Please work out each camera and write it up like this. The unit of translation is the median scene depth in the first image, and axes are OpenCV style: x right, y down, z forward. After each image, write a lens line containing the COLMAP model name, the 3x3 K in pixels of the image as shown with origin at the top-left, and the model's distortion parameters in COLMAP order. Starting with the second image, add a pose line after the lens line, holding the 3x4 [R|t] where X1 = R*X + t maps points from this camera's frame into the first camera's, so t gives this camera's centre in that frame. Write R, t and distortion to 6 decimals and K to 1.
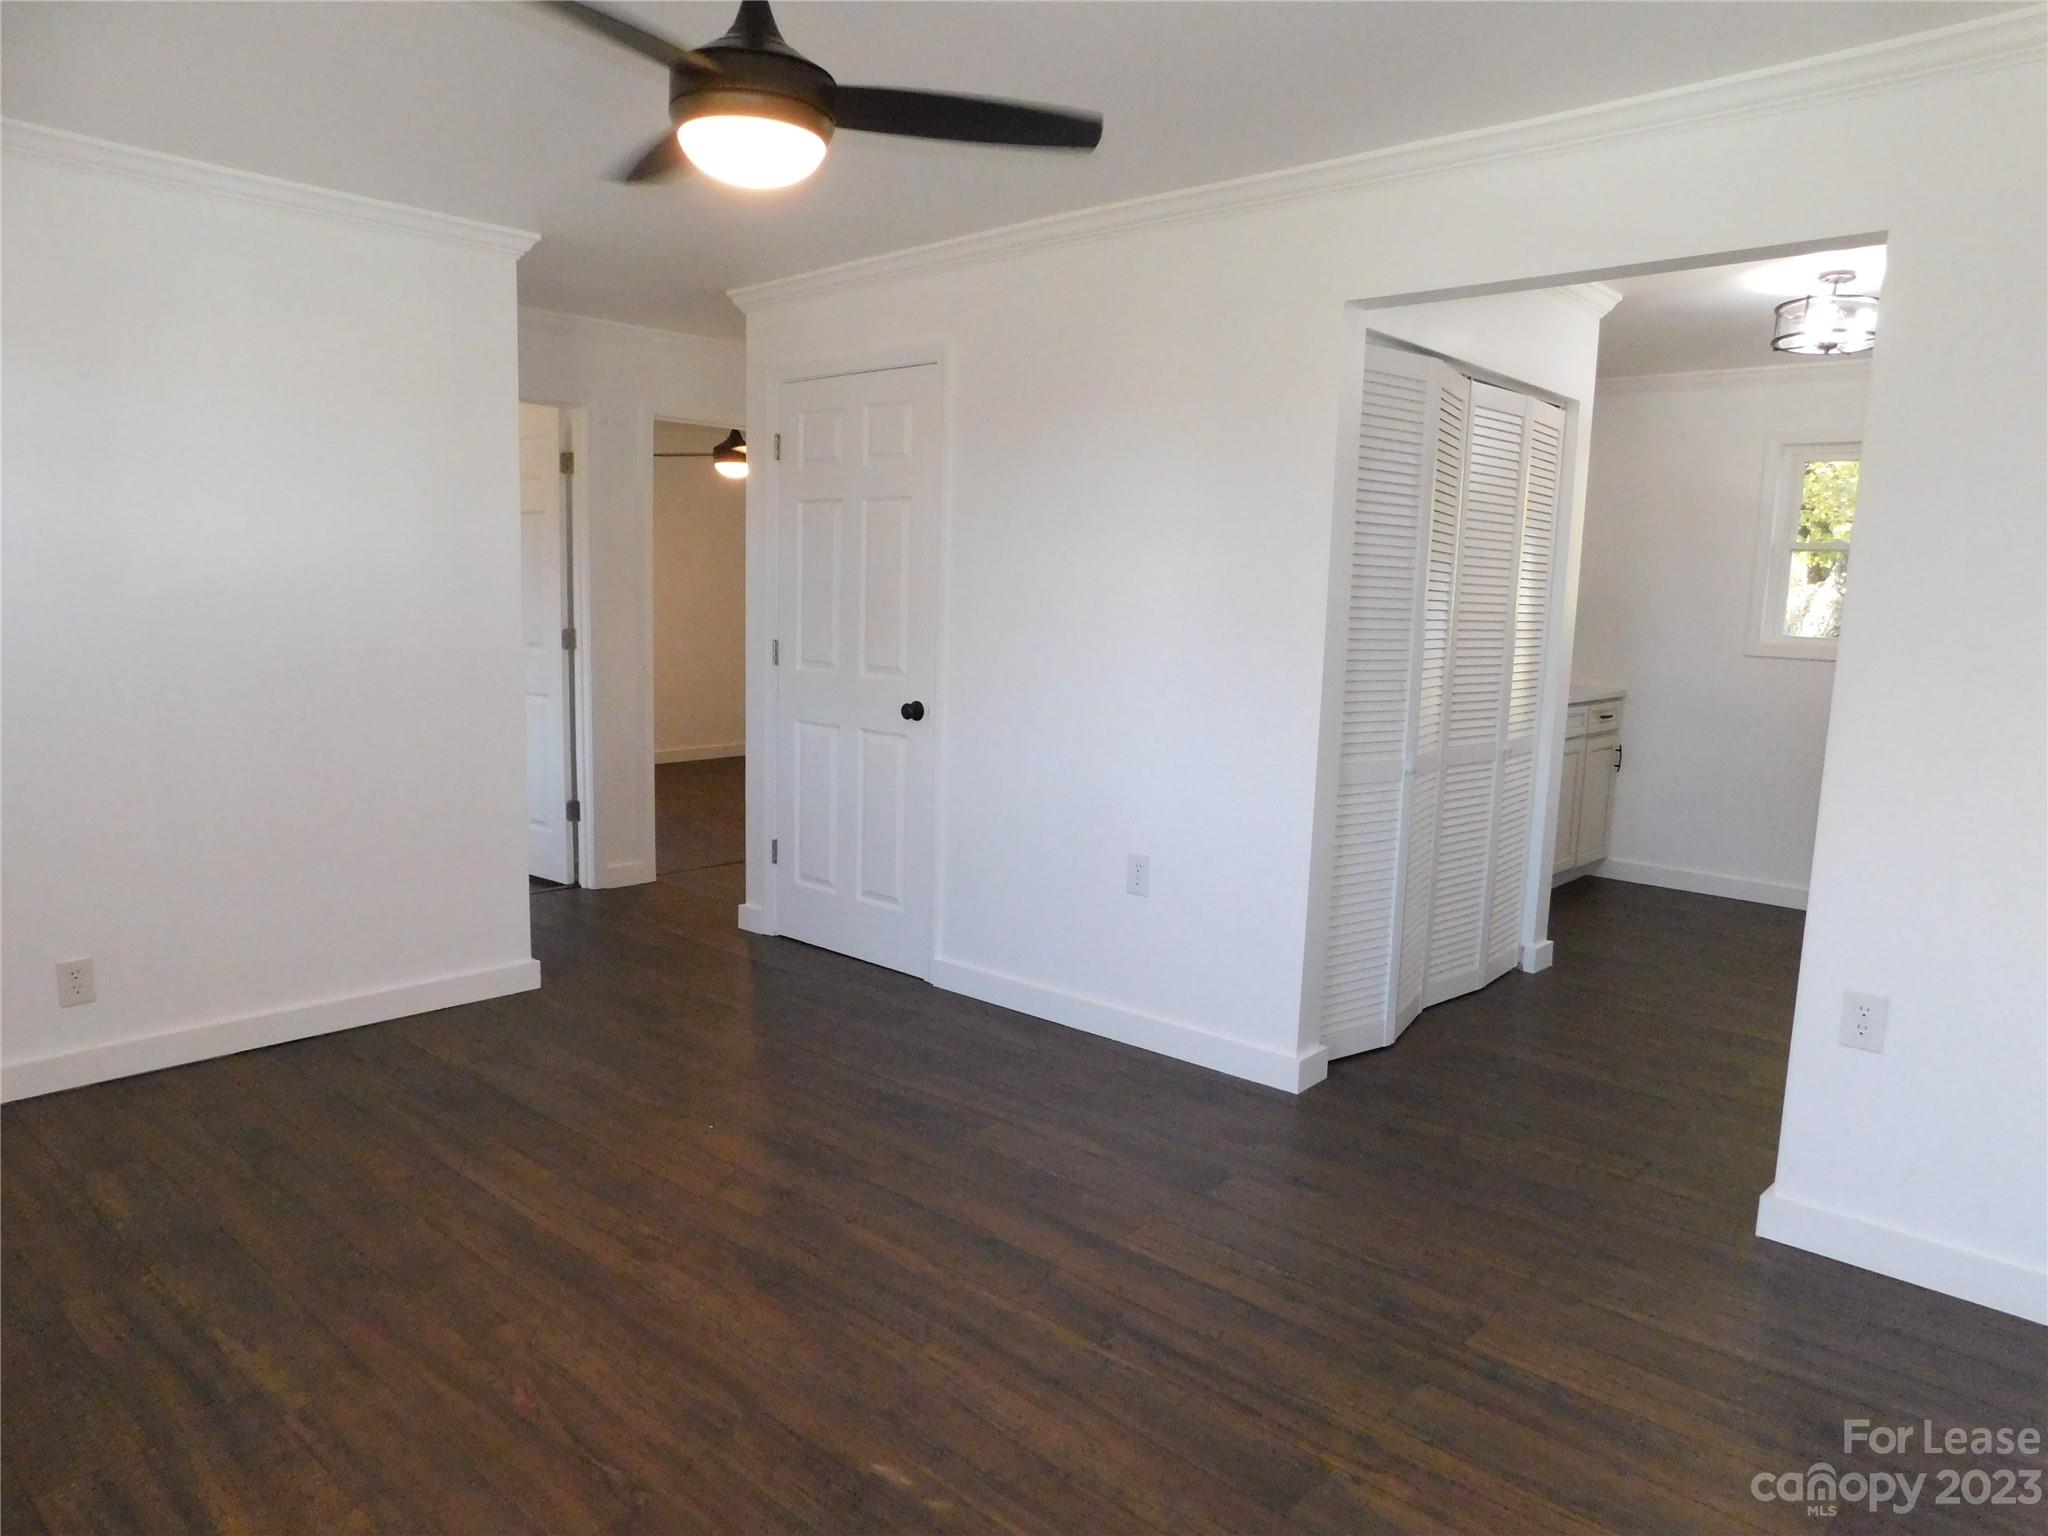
lens RADIAL K [[1370.3, 0, 1037.9], [0, 1370.3, 776.3], [0, 0, 1]] dist [-0.025991, 0.010956]
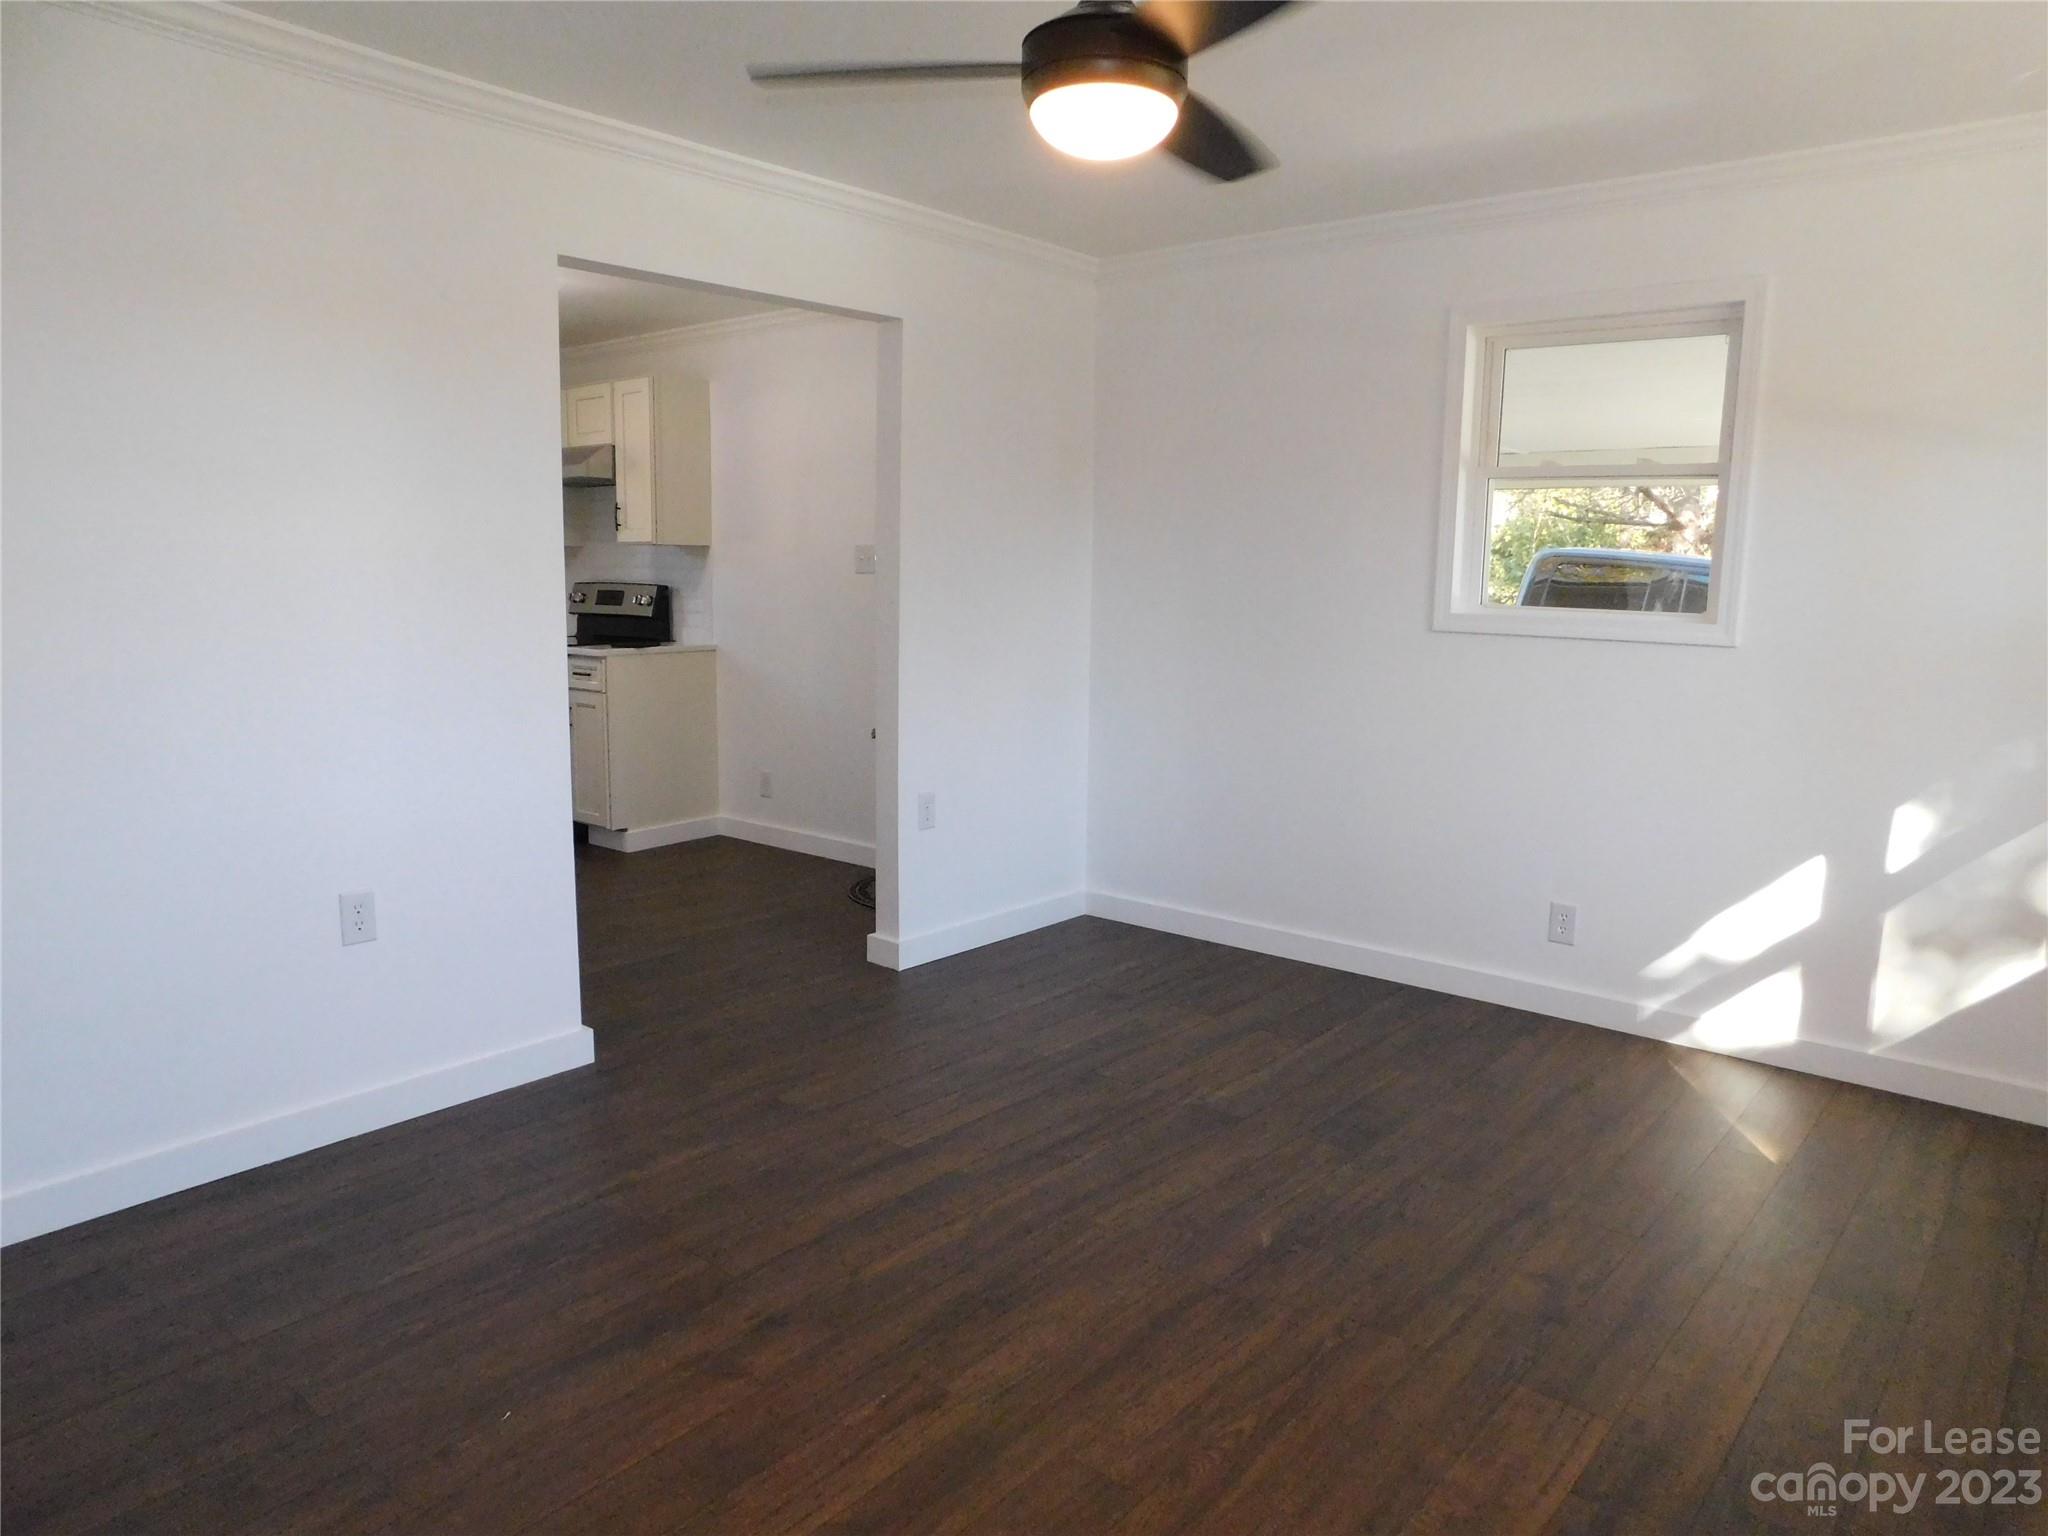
lens RADIAL K [[1370.3, 0, 1027.9], [0, 1370.3, 775.0], [0, 0, 1]] dist [-0.025991, 0.010956]
pose [[-0.035015, -0.176954, 0.983596, -0.906271], [0.127959, 0.975305, 0.180017, -0.128961], [-0.991161, 0.132164, -0.011508, 0.810058]]
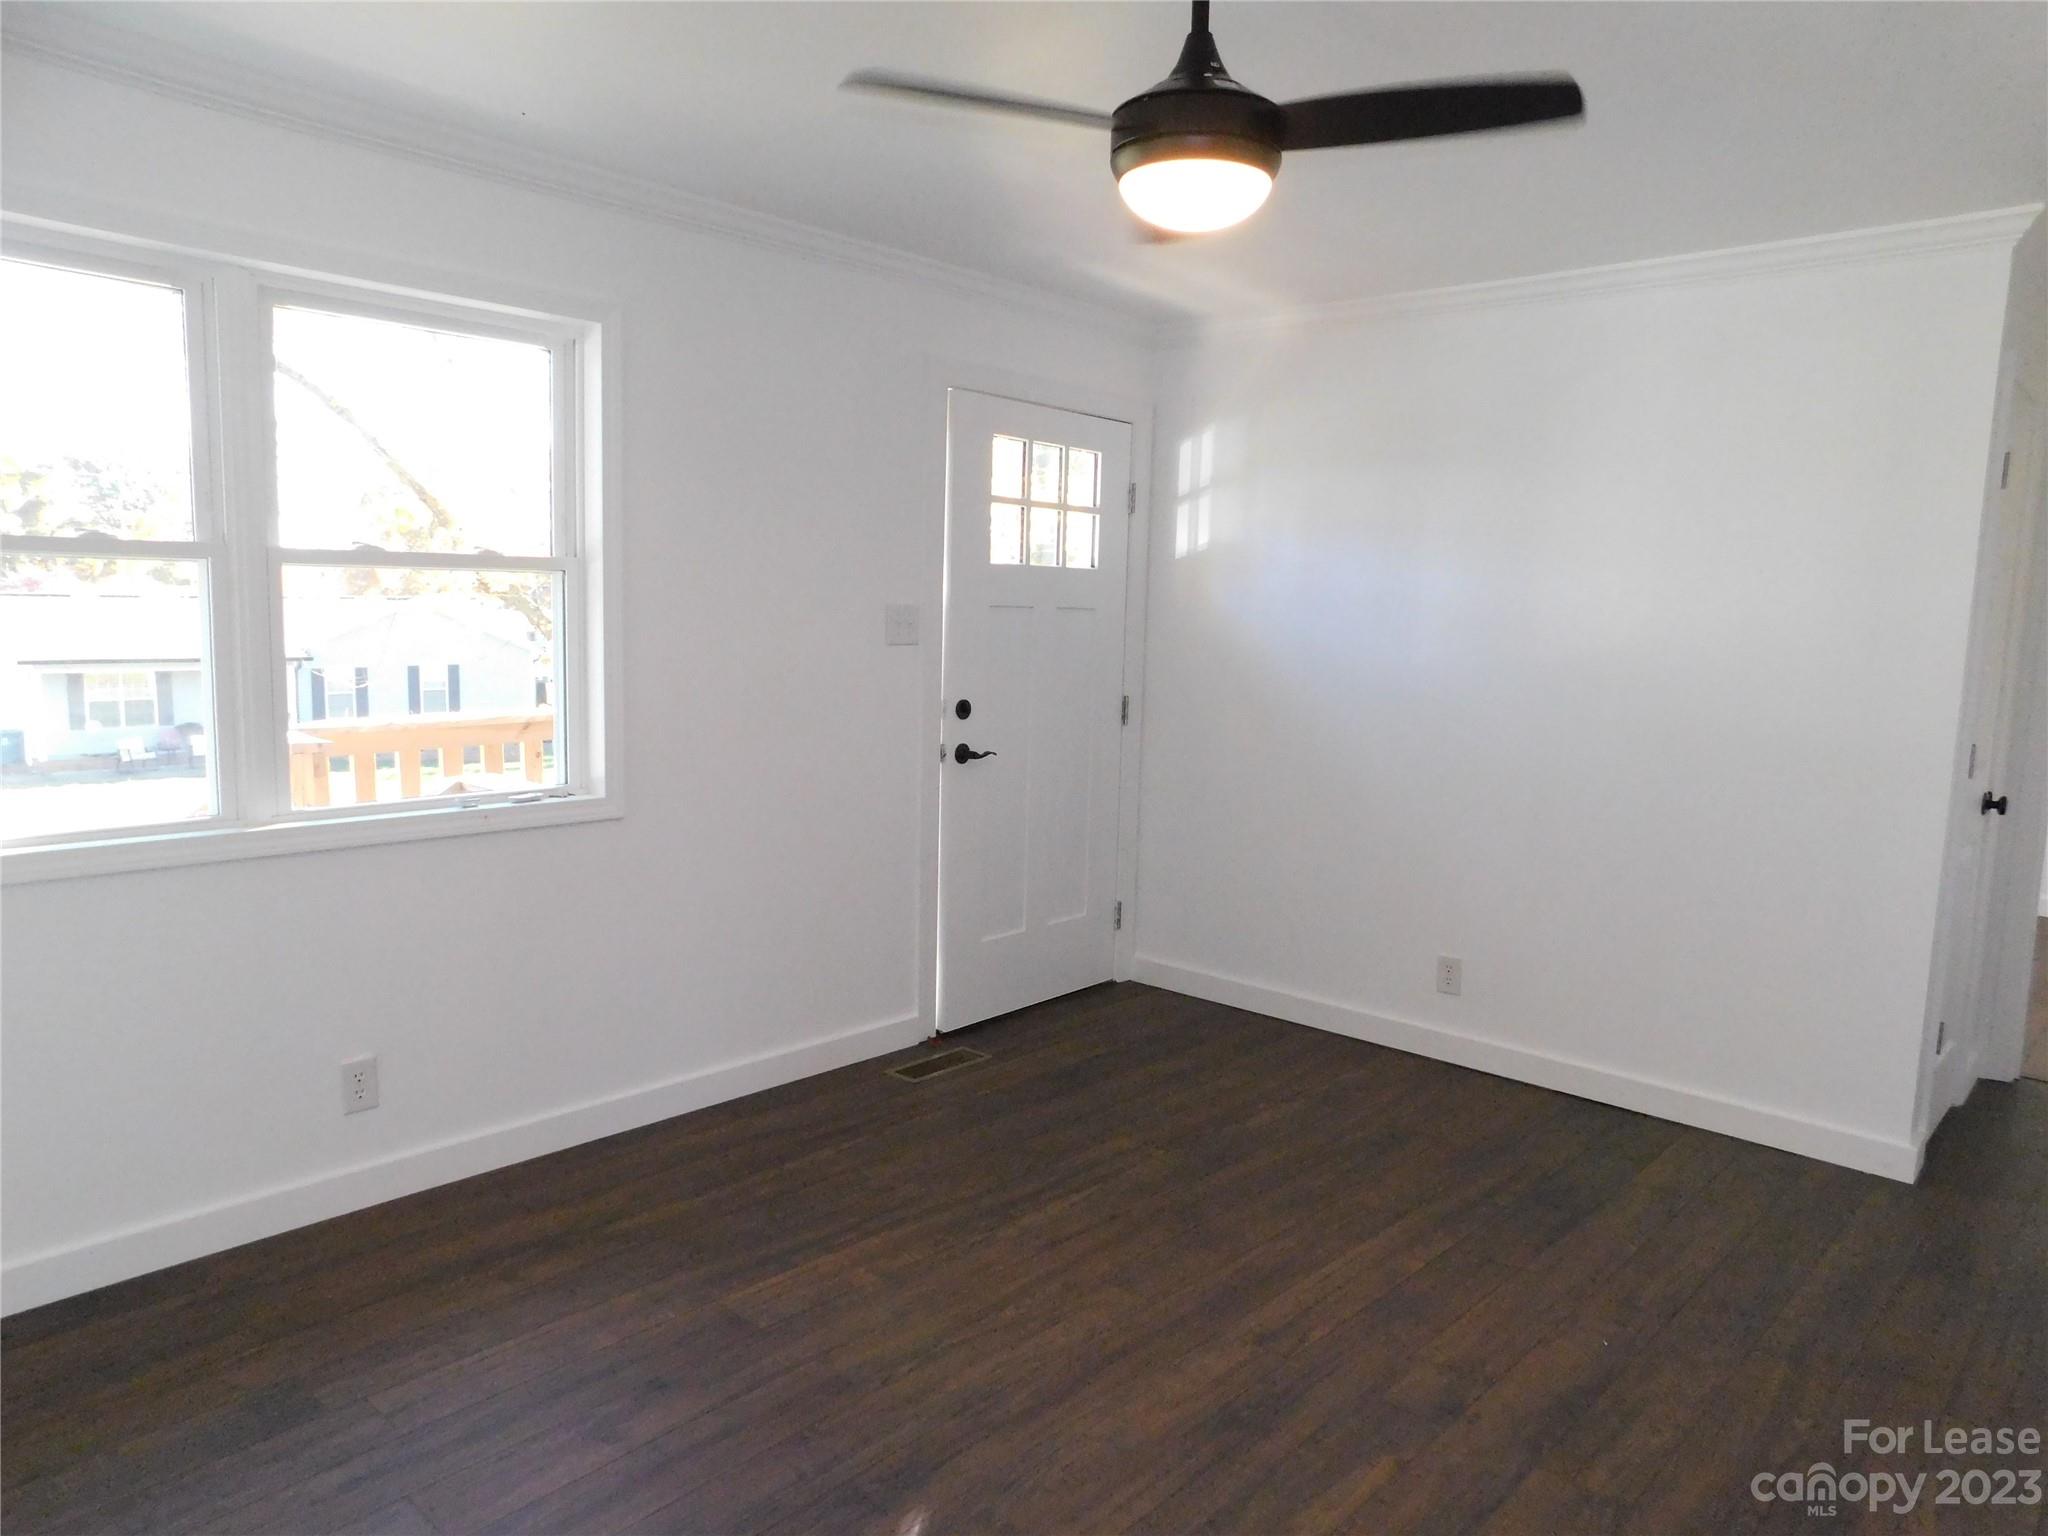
lens RADIAL K [[1370.3, 0, 1033.1], [0, 1370.3, 776.8], [0, 0, 1]] dist [-0.025991, 0.010956]
pose [[-0.001819, 0.099846, -0.995001, 0.560669], [-0.170405, 0.980419, 0.098694, -0.092046], [0.985372, 0.169733, 0.015231, 0.678100]]
